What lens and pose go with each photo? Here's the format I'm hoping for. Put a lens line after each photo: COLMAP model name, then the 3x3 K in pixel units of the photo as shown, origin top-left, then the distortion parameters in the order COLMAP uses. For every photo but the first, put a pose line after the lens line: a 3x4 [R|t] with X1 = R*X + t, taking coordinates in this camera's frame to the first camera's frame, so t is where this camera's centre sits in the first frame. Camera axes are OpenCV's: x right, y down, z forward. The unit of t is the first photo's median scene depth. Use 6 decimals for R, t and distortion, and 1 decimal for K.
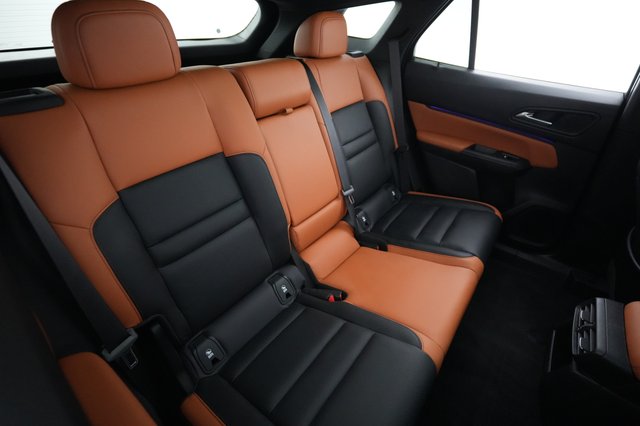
lens RADIAL K [[310.1, 0, 317.5], [0, 310.1, 211.8], [0, 0, 1]] dist [-0.005207, -0.000625]
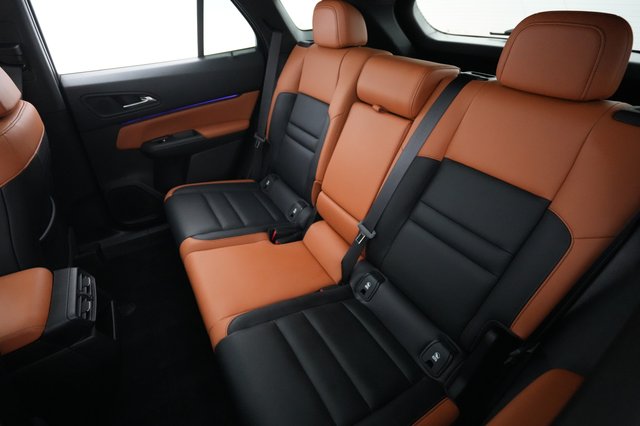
lens RADIAL K [[310.1, 0, 318.0], [0, 310.1, 211.7], [0, 0, 1]] dist [-0.005207, -0.000625]
pose [[-0.365898, 0.506620, -0.780676, 0.661751], [-0.519460, 0.584837, 0.622998, -0.468738], [0.772191, 0.633484, 0.049178, 0.723029]]
